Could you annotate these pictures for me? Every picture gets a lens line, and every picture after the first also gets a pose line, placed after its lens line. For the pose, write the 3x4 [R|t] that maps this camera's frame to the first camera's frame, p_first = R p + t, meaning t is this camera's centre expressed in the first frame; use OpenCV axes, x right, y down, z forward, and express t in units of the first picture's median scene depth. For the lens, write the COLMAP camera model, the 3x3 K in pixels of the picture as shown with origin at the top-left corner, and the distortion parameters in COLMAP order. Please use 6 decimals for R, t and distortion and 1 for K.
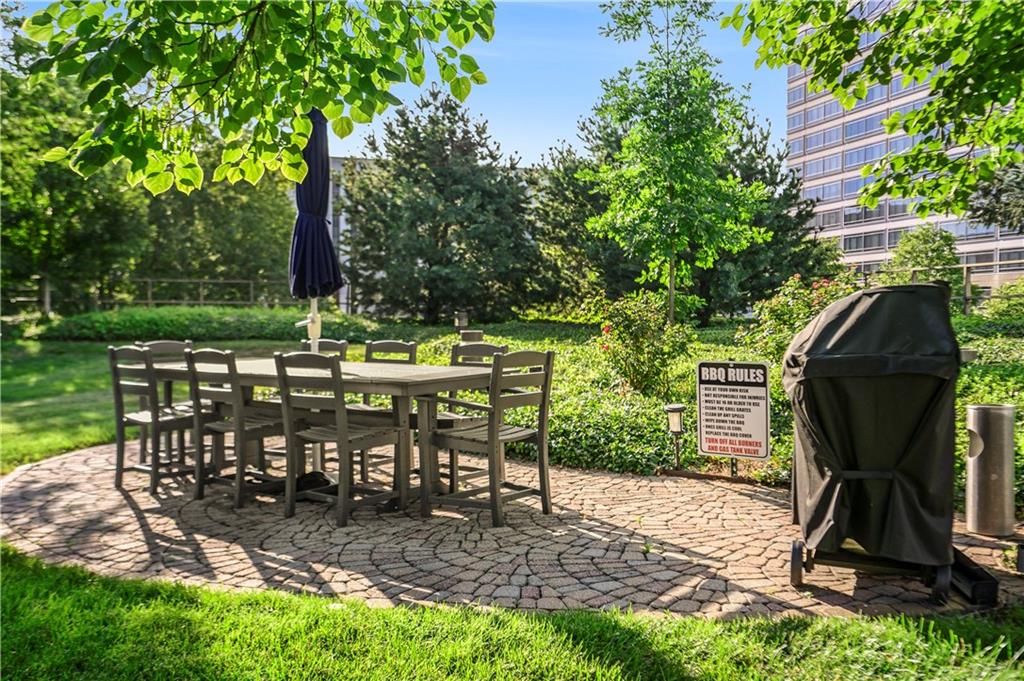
lens RADIAL K [[870.4, 0, 510.3], [0, 870.4, 335.5], [0, 0, 1]] dist [0.000135, 0.006703]
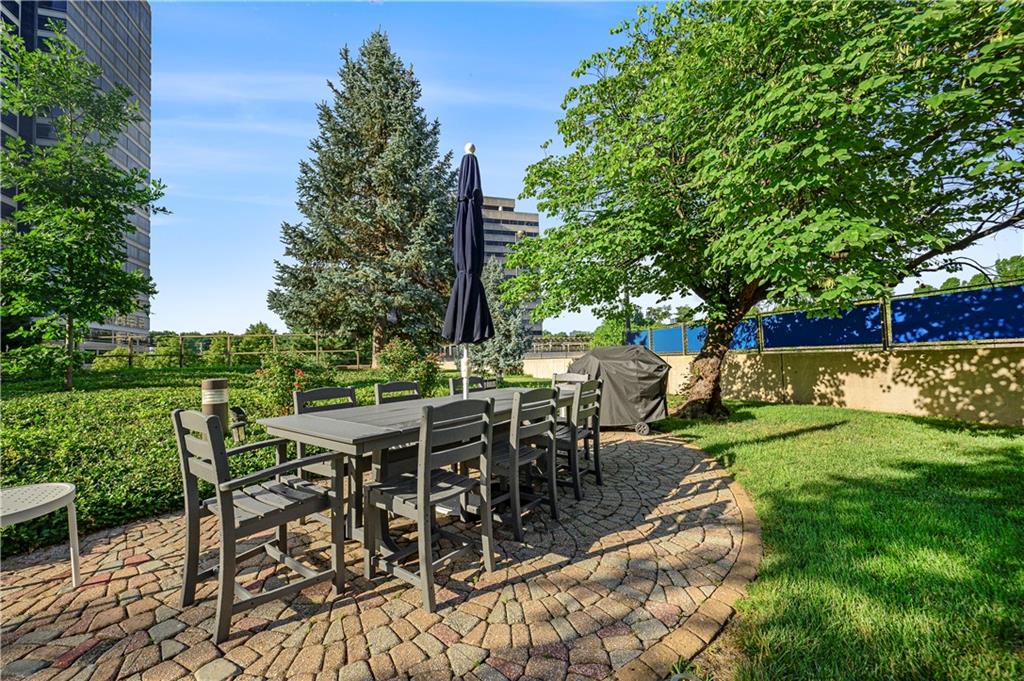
lens RADIAL K [[401.8, 0, 512.5], [0, 401.8, 347.0], [0, 0, 1]] dist [0.000607, -0.000122]
pose [[0.011766, 0.012626, 0.999851, -0.832980], [0.016940, 0.999774, -0.012824, -0.028795], [-0.999787, 0.017089, 0.011550, 0.999431]]
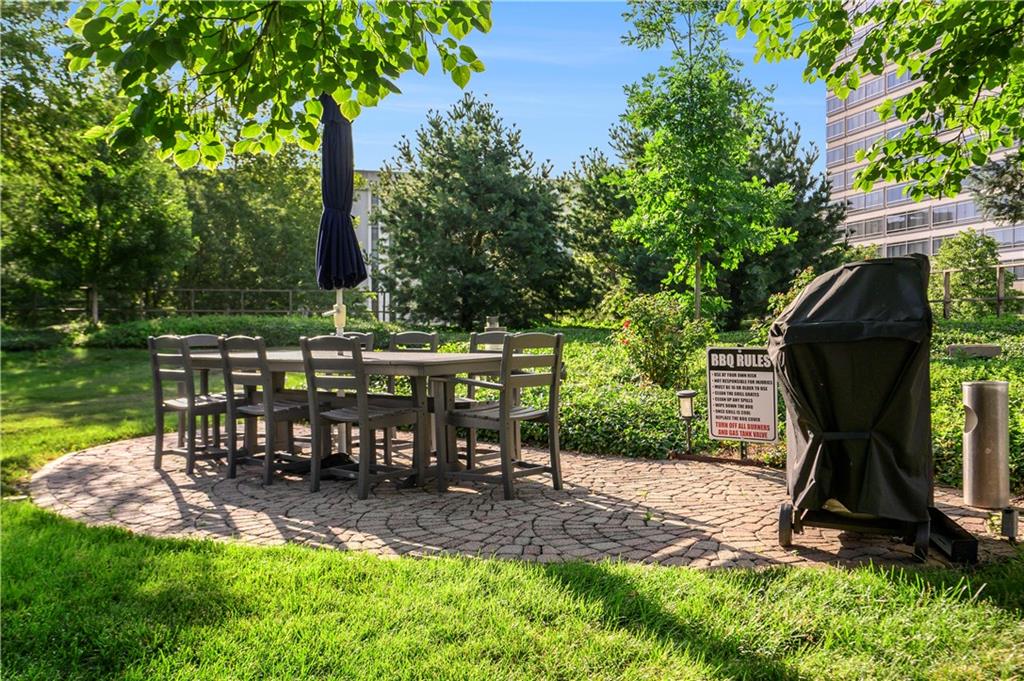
lens RADIAL K [[870.4, 0, 510.3], [0, 870.4, 335.5], [0, 0, 1]] dist [0.000135, 0.006703]
pose [[0.998999, -0.004007, -0.044555, 0.029562], [0.003363, 0.999889, -0.014510, 0.031072], [0.044608, 0.014345, 0.998902, -0.045685]]
